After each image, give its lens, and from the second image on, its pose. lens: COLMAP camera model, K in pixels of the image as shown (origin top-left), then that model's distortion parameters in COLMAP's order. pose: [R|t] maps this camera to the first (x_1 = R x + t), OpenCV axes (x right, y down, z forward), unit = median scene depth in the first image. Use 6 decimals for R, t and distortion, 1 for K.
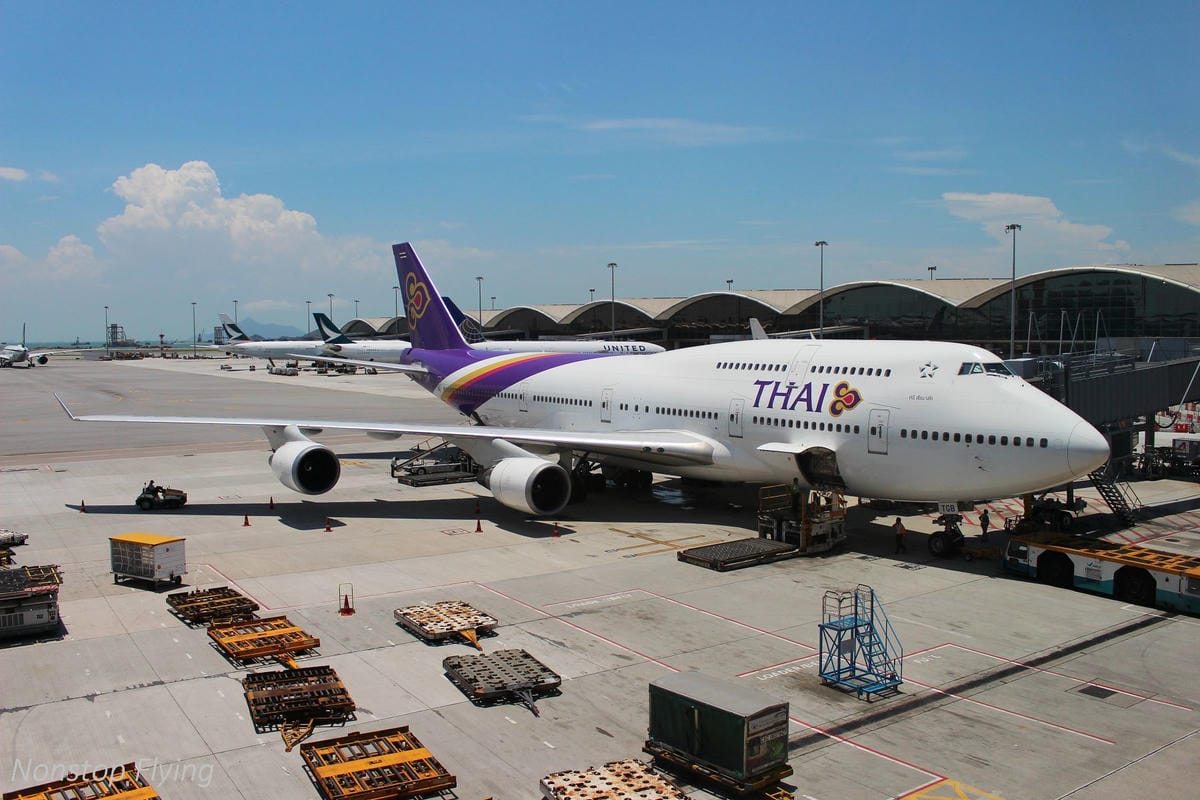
lens RADIAL K [[1057.7, 0, 599.9], [0, 1057.7, 398.6], [0, 0, 1]] dist [-0.116715, 0.062797]
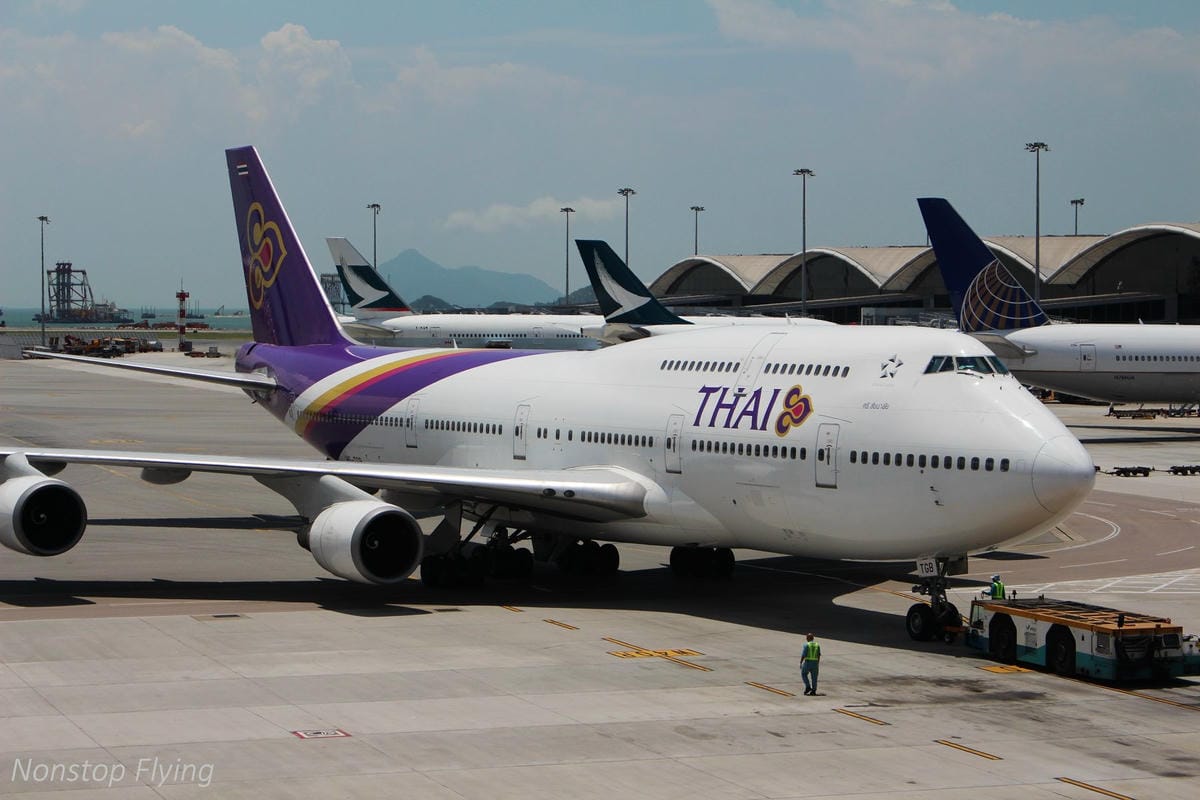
lens RADIAL K [[3054.8, 0, 601.5], [0, 3054.8, 402.1], [0, 0, 1]] dist [0.167864, 0.000000]
pose [[0.992463, 0.010421, -0.122102, 0.269603], [-0.015007, 0.999214, -0.036695, 0.053790], [0.121624, 0.038251, 0.991839, -0.763117]]
